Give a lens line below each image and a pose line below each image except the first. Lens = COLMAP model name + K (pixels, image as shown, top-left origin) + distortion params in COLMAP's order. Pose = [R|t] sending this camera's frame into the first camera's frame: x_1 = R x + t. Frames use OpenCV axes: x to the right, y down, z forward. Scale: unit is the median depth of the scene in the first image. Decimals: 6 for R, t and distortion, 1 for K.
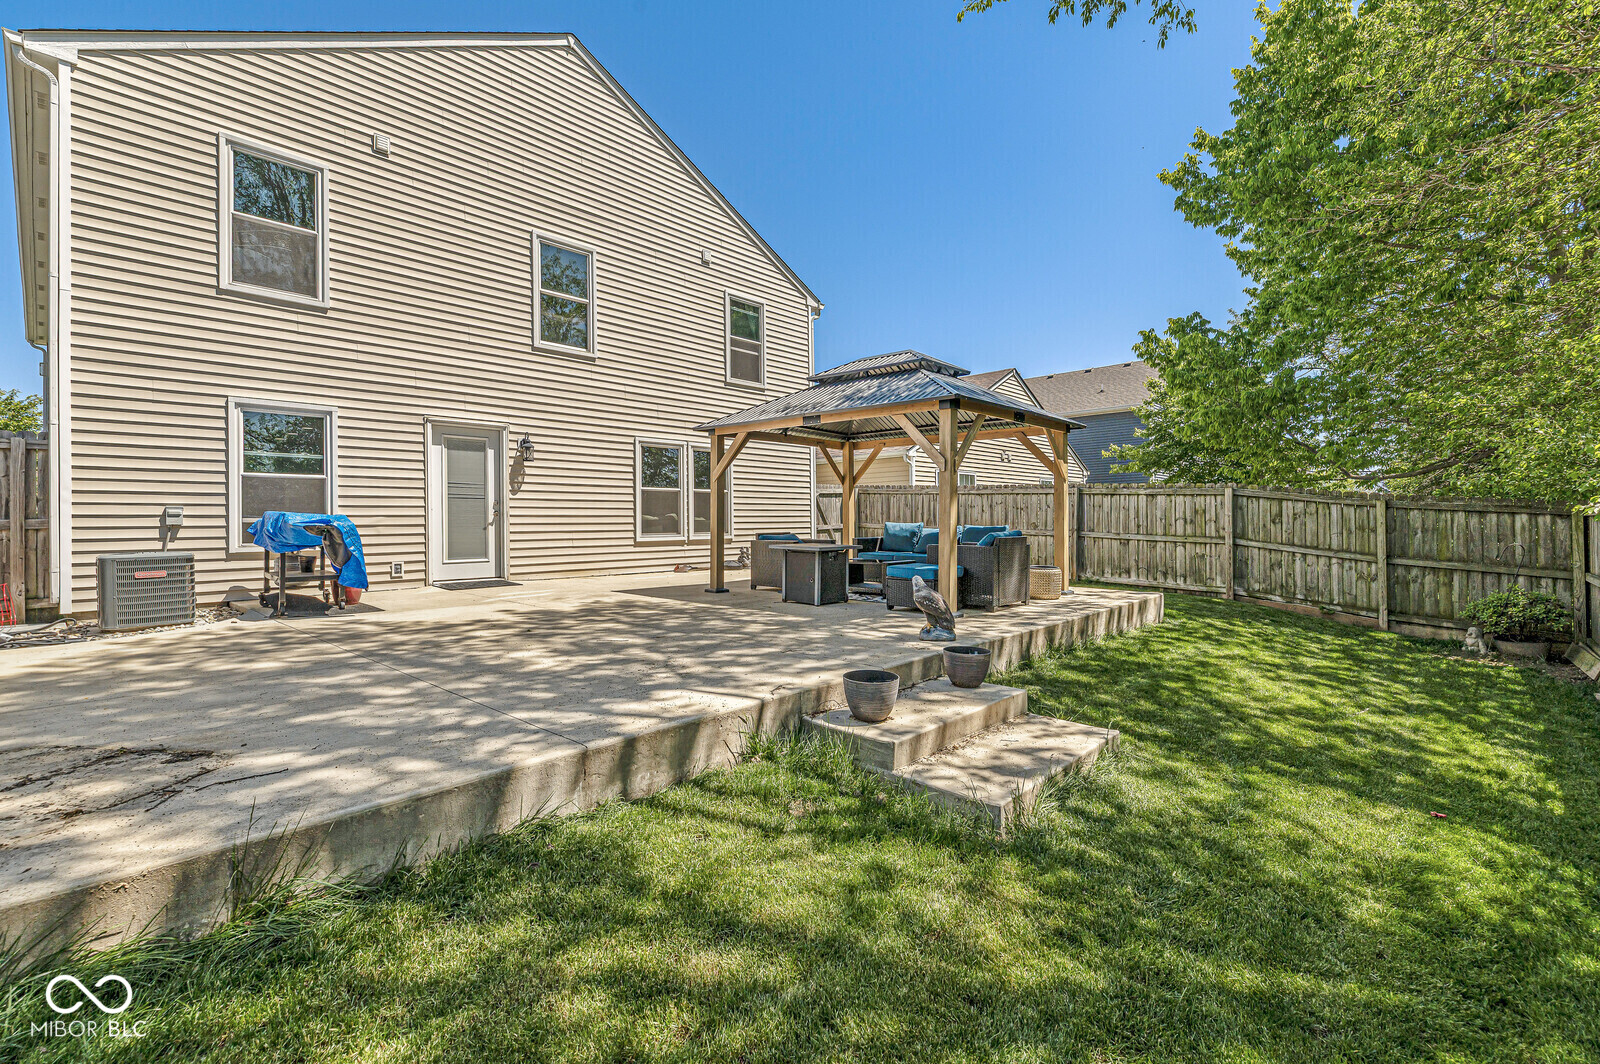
lens RADIAL K [[699.7, 0, 799.4], [0, 699.7, 521.9], [0, 0, 1]] dist [0.000728, -0.000109]
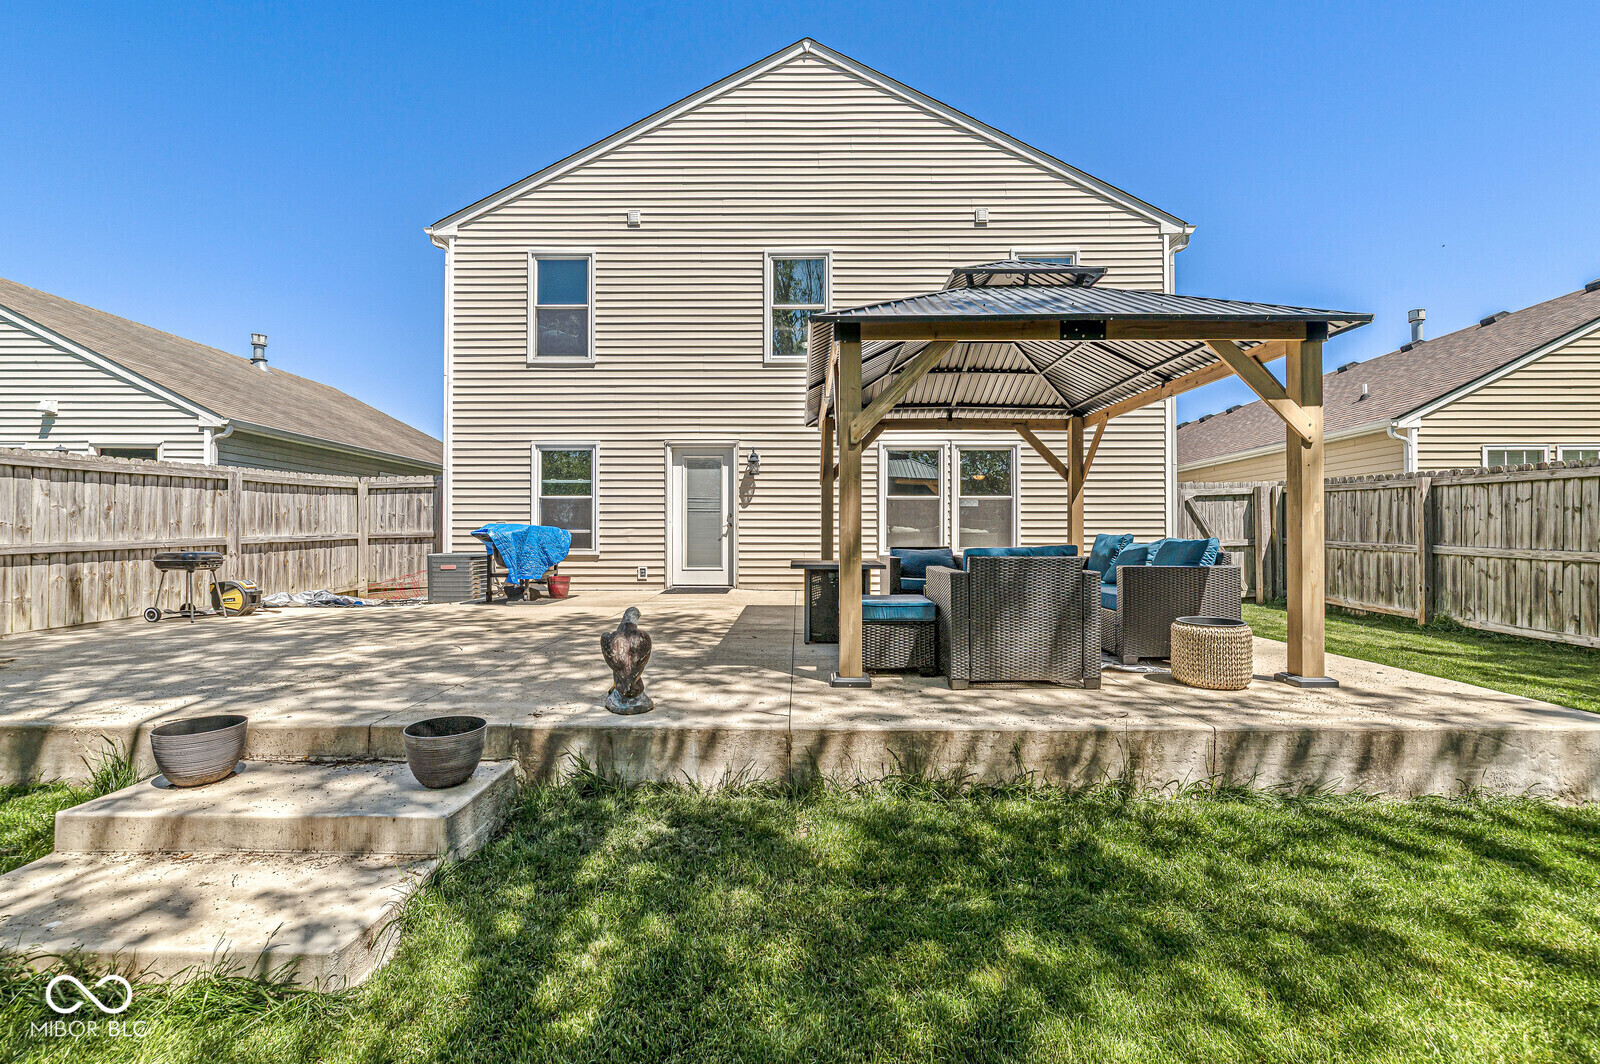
lens RADIAL K [[682.9, 0, 801.4], [0, 682.9, 539.2], [0, 0, 1]] dist [0.001683, -0.000176]
pose [[0.677590, 0.003966, -0.735429, 0.429850], [-0.005963, 0.999982, -0.000101, 0.008626], [0.735415, 0.004454, 0.677602, 0.392790]]
